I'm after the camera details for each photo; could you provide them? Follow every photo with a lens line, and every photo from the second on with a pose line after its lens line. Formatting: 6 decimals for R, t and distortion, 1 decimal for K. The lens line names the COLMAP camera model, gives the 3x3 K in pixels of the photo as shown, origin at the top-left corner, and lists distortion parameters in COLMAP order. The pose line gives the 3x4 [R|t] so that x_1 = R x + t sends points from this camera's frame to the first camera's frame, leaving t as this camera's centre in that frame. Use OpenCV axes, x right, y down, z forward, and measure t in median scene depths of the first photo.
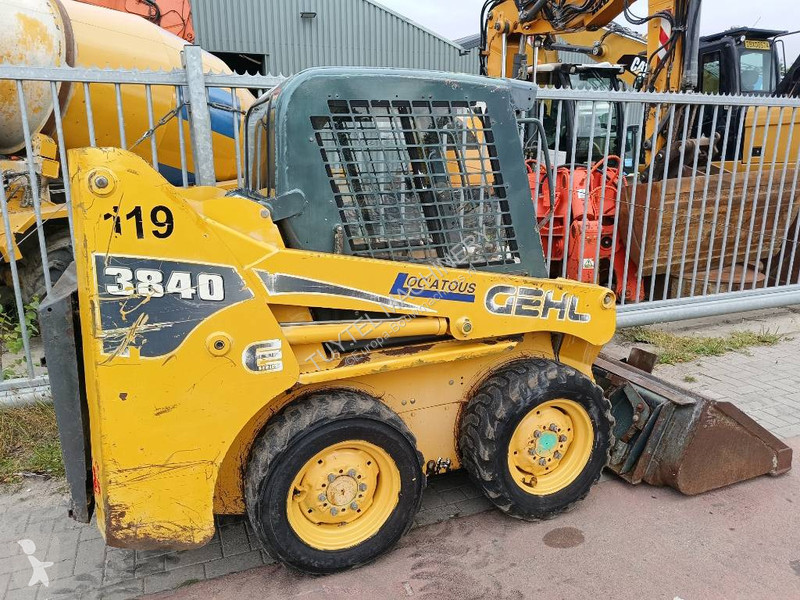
lens RADIAL K [[617.1, 0, 404.5], [0, 617.1, 300.3], [0, 0, 1]] dist [0.060821, -0.071246]
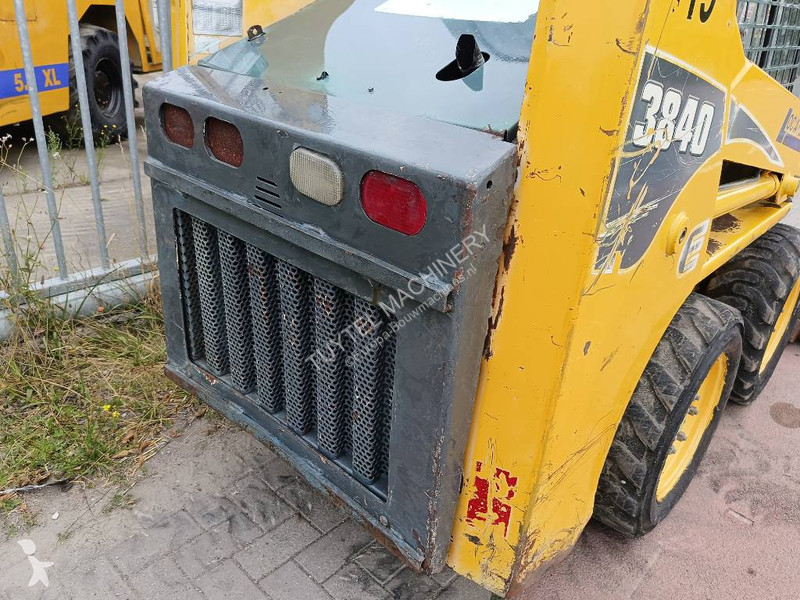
lens RADIAL K [[617.1, 0, 404.1], [0, 617.1, 298.2], [0, 0, 1]] dist [0.060821, -0.071246]
pose [[0.900103, -0.116599, 0.419784, -0.631295], [0.020361, 0.973727, 0.226804, -0.005419], [-0.435200, -0.195600, 0.878830, 0.490904]]
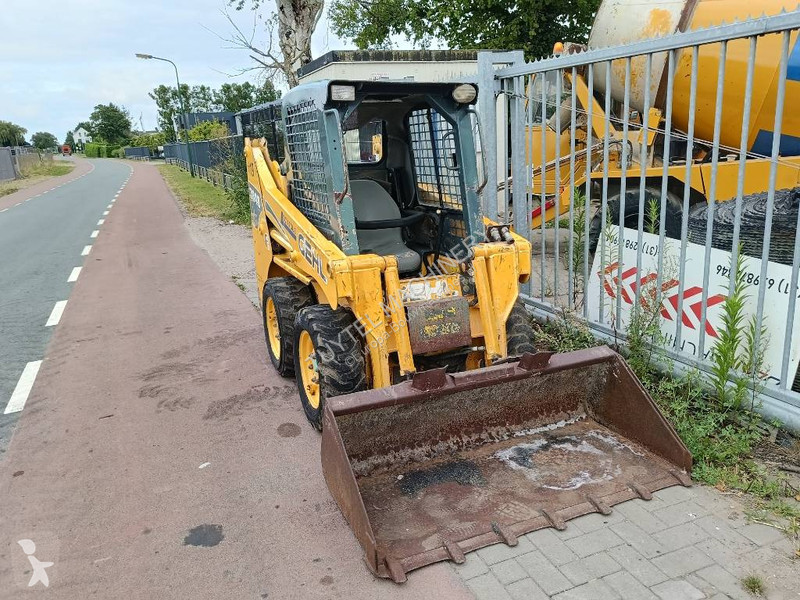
lens RADIAL K [[617.1, 0, 396.5], [0, 617.1, 299.6], [0, 0, 1]] dist [0.060821, -0.071246]
pose [[0.015208, 0.259329, -0.965669, 1.511075], [-0.195390, 0.947933, 0.251489, -0.270734], [0.980608, 0.184857, 0.065086, 1.120870]]
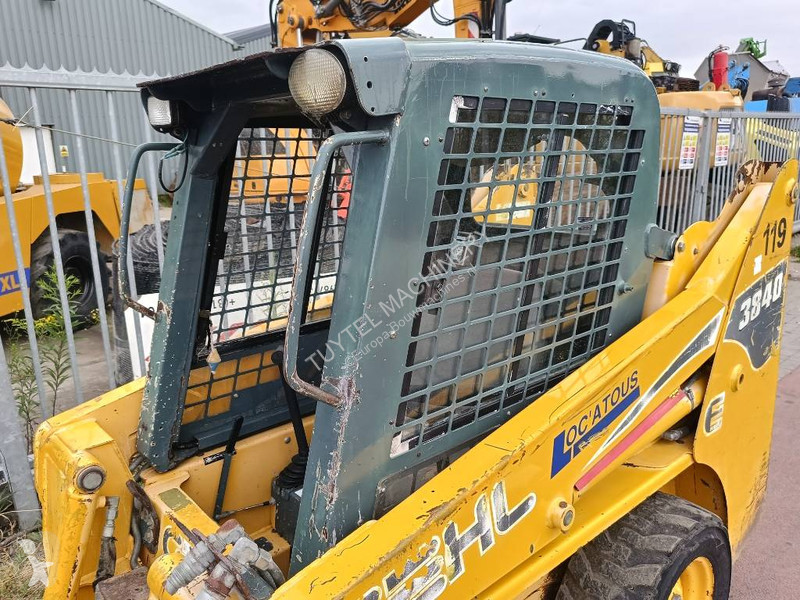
lens RADIAL K [[617.1, 0, 401.9], [0, 617.1, 298.3], [0, 0, 1]] dist [0.060821, -0.071246]
pose [[0.940422, -0.096281, 0.326093, -0.136884], [0.096301, 0.995222, 0.016124, -0.108153], [-0.326087, 0.016240, 0.945200, 0.294827]]
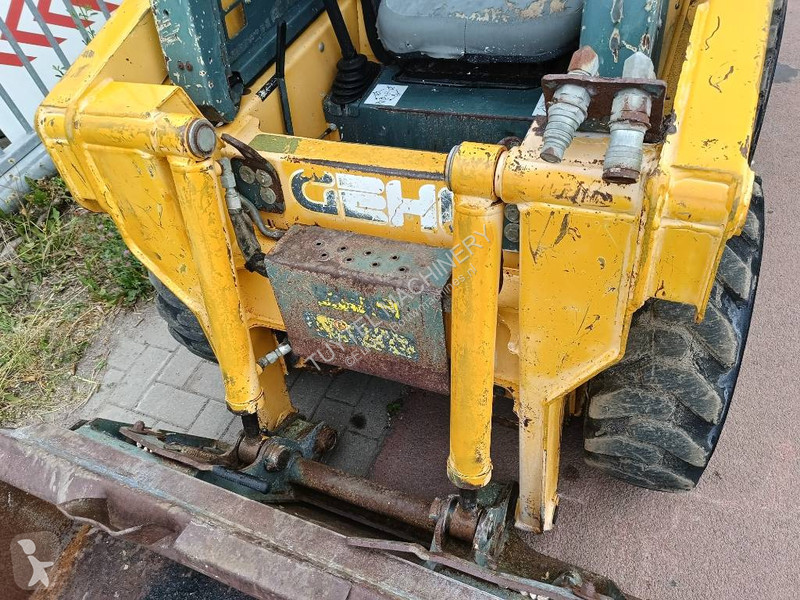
lens RADIAL K [[617.1, 0, 400.6], [0, 617.1, 299.4], [0, 0, 1]] dist [0.060821, -0.071246]
pose [[0.698789, -0.603718, 0.383691, -0.361178], [0.321814, 0.744361, 0.585118, -0.078556], [-0.638851, -0.285397, 0.714436, 0.530008]]
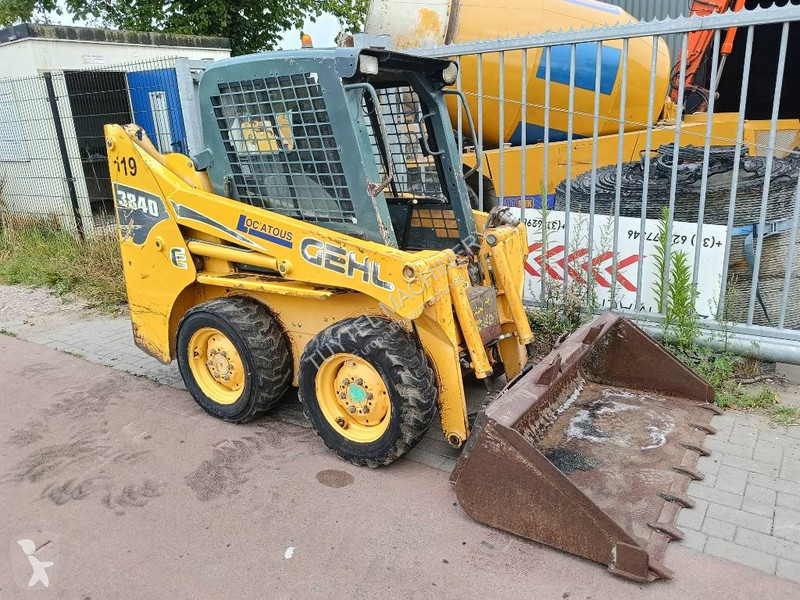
lens RADIAL K [[613.2, 0, 400.3], [0, 613.2, 303.8], [0, 0, 1]] dist [0.068736, -0.079342]
pose [[0.562918, 0.217291, -0.797438, 1.147030], [-0.153573, 0.975519, 0.157407, -0.106995], [0.812120, 0.033857, 0.582508, 0.467534]]
